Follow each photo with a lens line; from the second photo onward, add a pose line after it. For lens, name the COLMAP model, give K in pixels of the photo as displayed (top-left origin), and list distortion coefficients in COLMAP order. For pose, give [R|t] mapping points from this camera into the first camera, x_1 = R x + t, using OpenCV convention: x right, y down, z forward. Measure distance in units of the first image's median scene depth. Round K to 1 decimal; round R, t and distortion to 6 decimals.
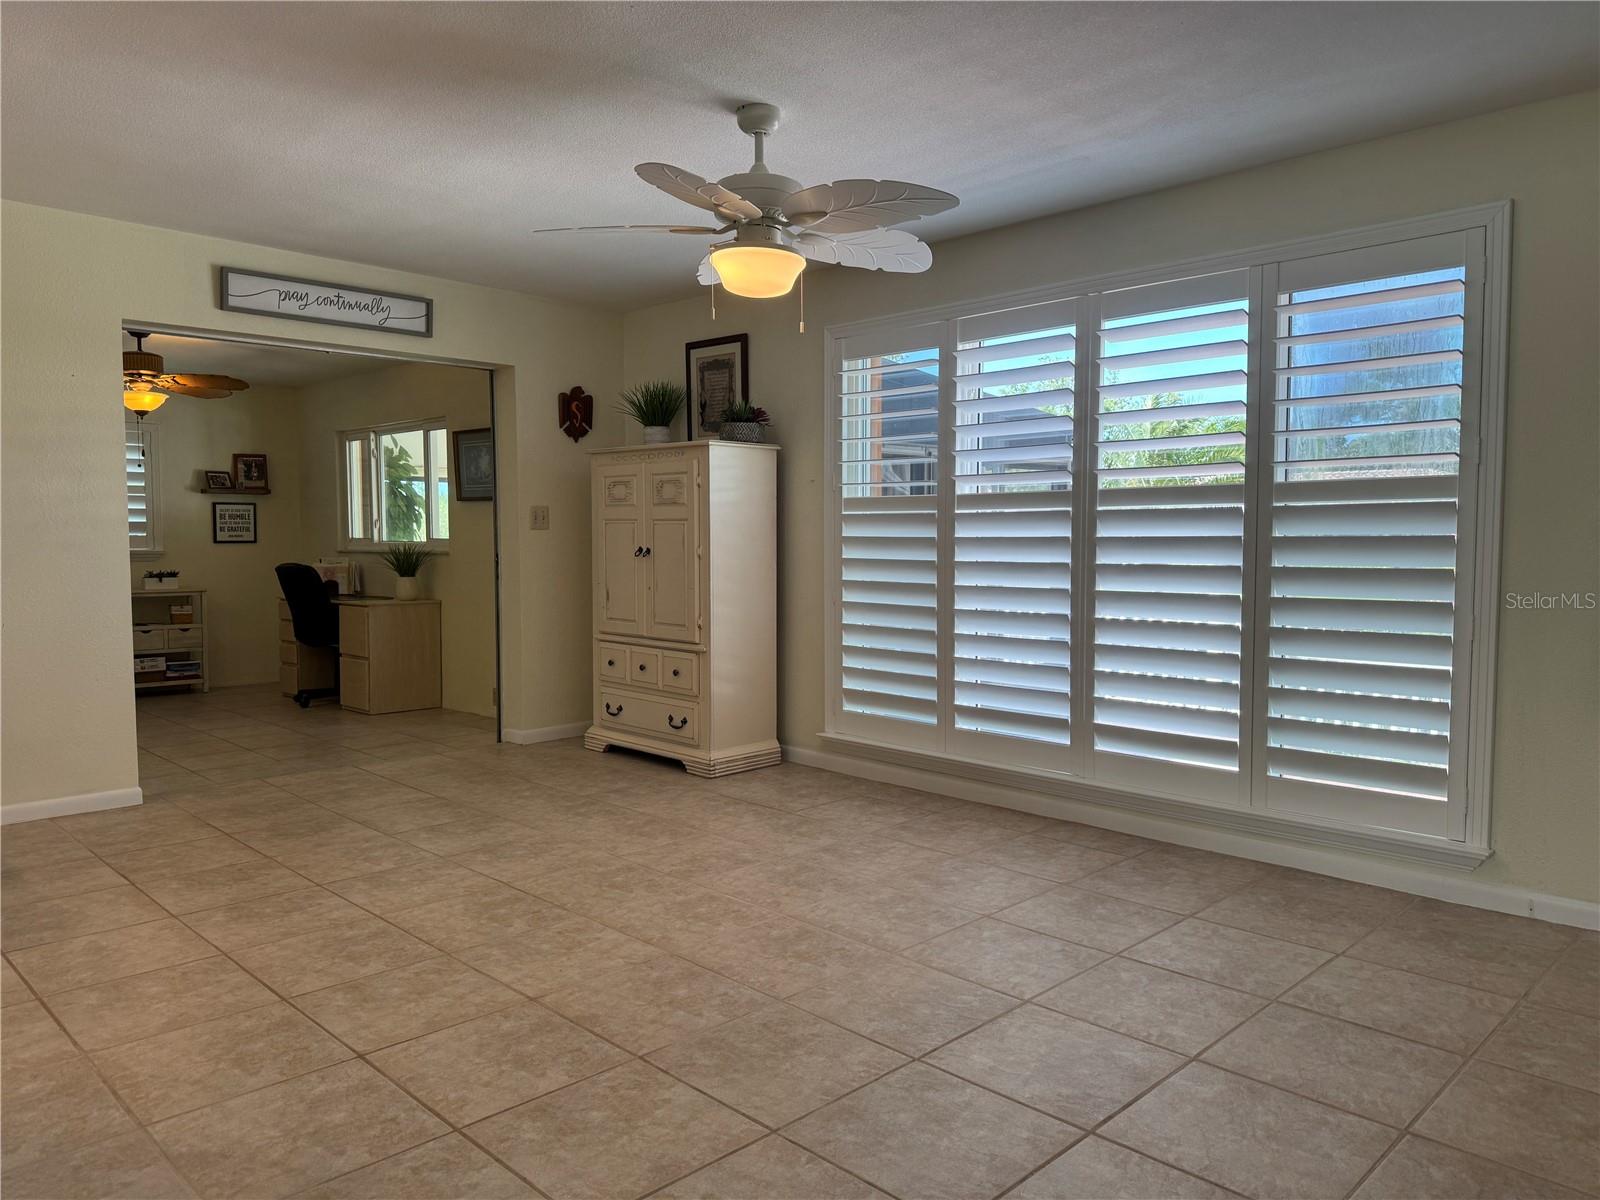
lens RADIAL K [[1119.0, 0, 804.3], [0, 1119.0, 592.9], [0, 0, 1]] dist [0.029058, -0.037513]
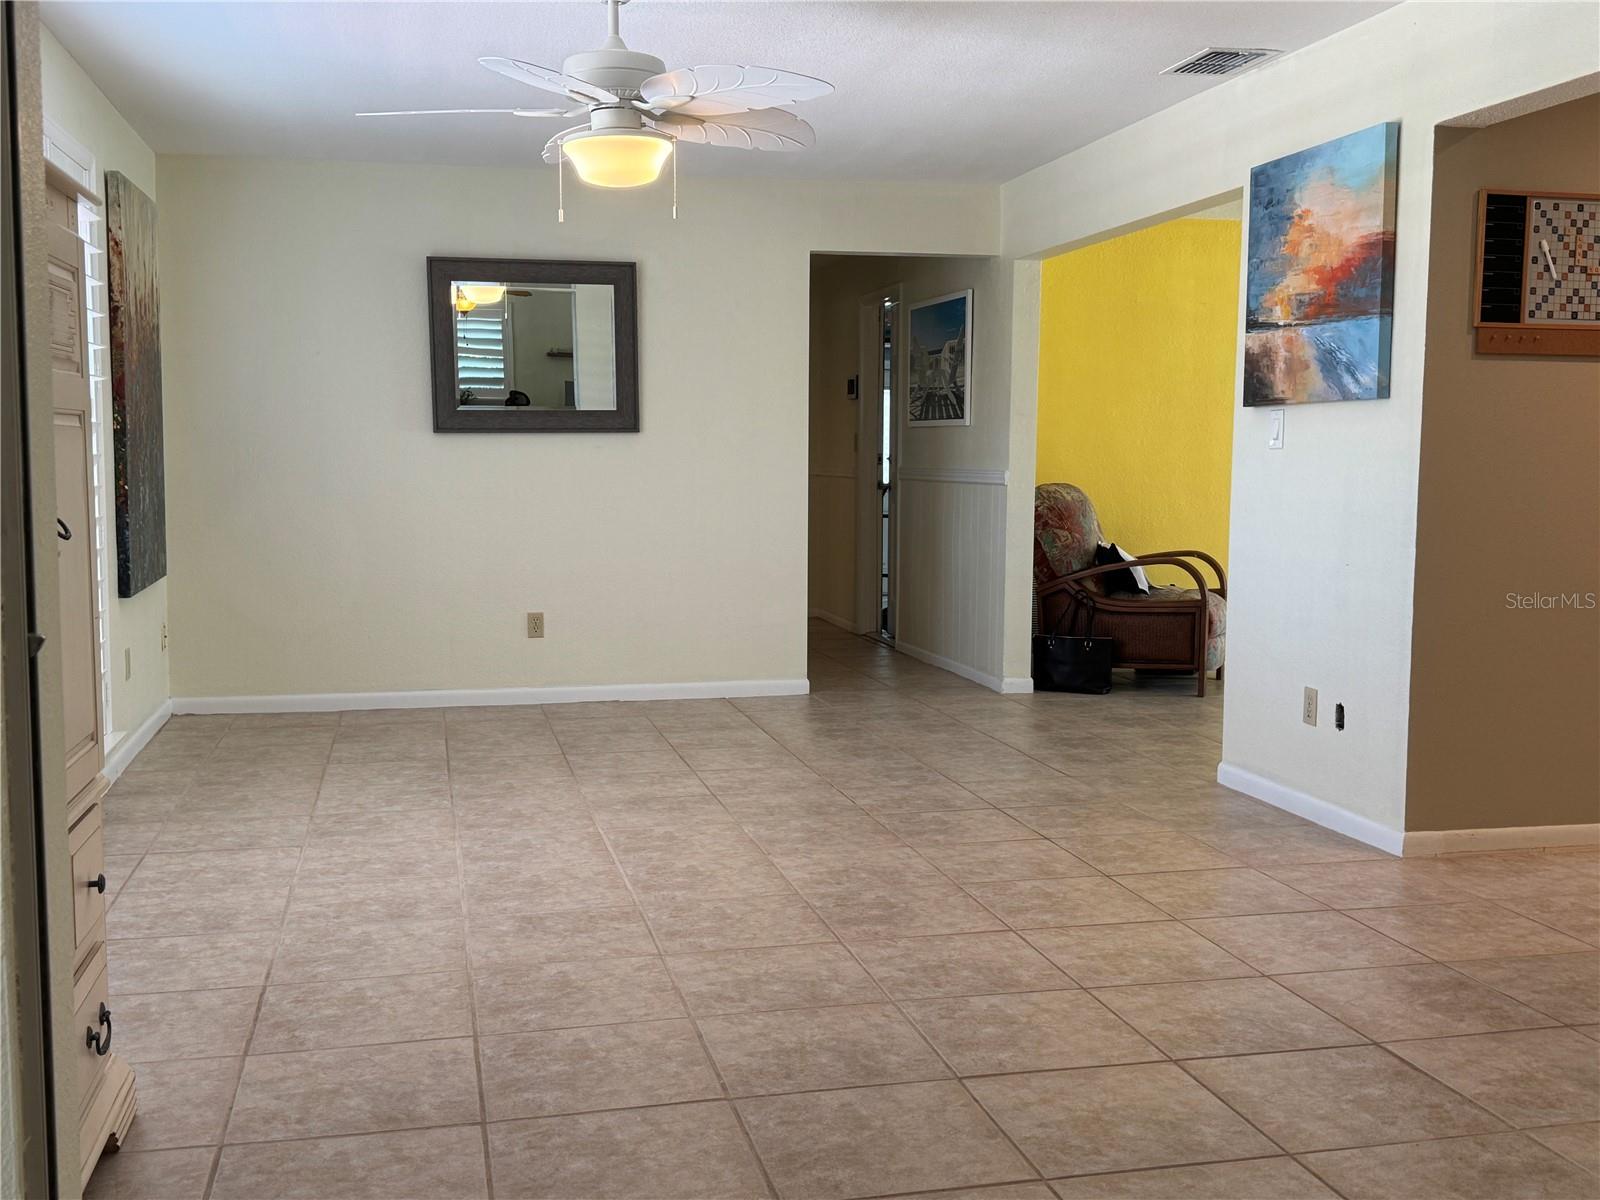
lens RADIAL K [[1671.6, 0, 799.6], [0, 1671.6, 600.7], [0, 0, 1]] dist [0.161856, 0.000000]
pose [[-0.847664, -0.050674, 0.528107, -0.841155], [0.028861, 0.989550, 0.141275, -0.119351], [-0.529747, 0.134995, -0.837343, 1.977543]]
